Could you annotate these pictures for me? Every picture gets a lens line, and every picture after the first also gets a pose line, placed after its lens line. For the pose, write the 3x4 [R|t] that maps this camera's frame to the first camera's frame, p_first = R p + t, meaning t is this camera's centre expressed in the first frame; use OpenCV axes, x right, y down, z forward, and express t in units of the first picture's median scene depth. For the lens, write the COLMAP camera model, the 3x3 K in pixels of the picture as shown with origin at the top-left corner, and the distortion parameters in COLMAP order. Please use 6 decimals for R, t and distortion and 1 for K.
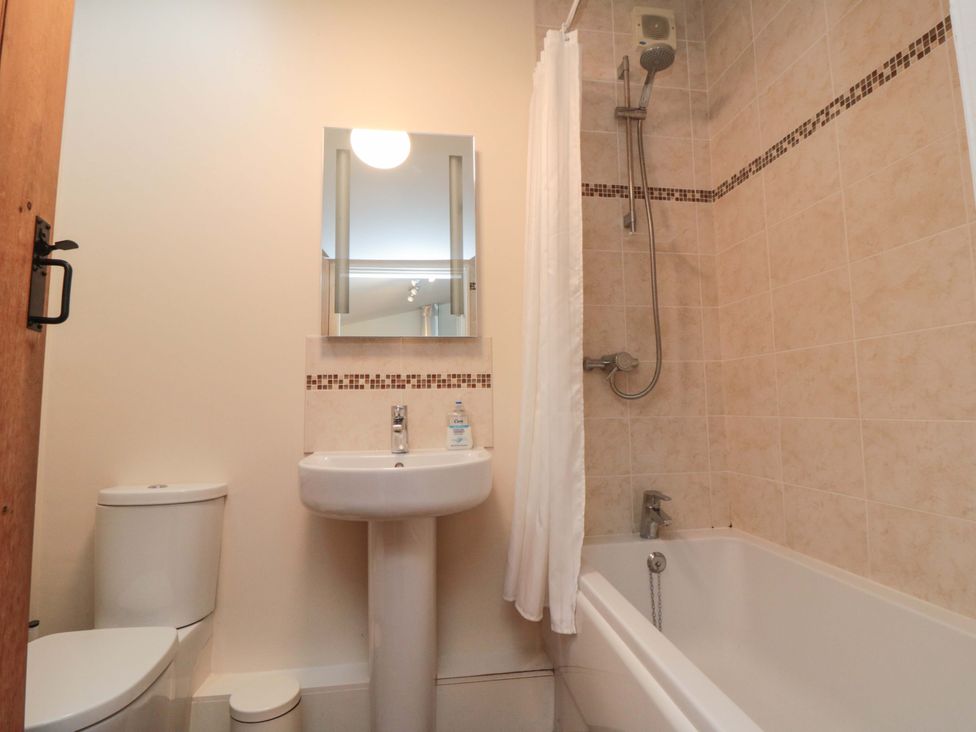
lens RADIAL K [[506.9, 0, 510.1], [0, 506.9, 356.8], [0, 0, 1]] dist [-0.001290, -0.016738]
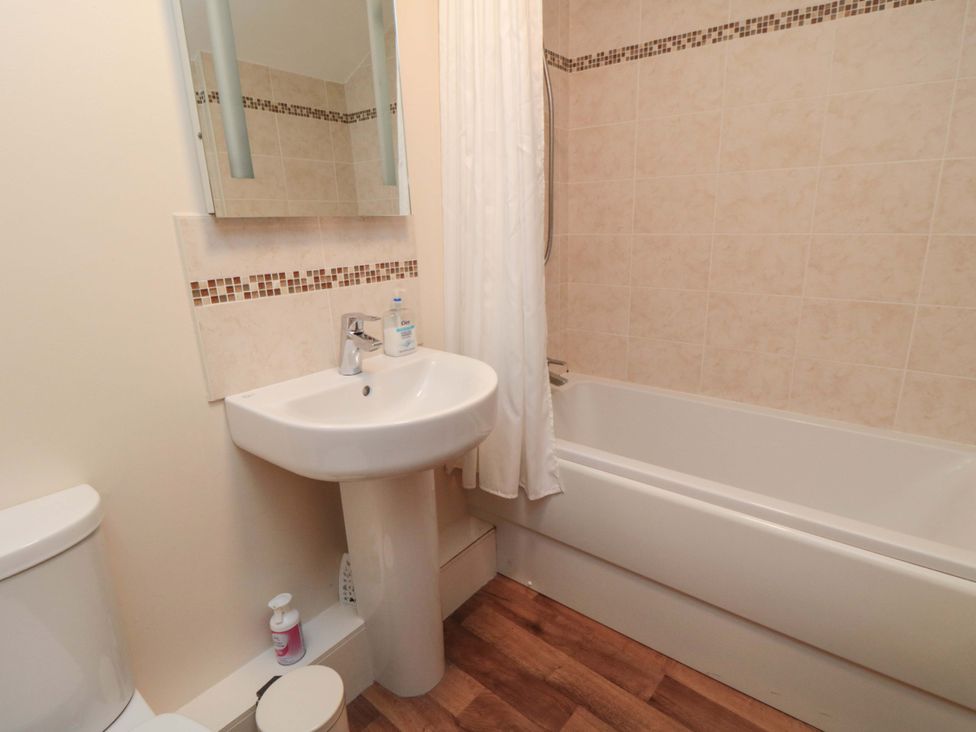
lens RADIAL K [[506.9, 0, 510.1], [0, 506.9, 356.8], [0, 0, 1]] dist [-0.001290, -0.016738]
pose [[0.713746, -0.180317, 0.676796, -0.547508], [-0.059782, 0.947082, 0.315375, -0.091925], [-0.697849, -0.265558, 0.665196, 0.302300]]
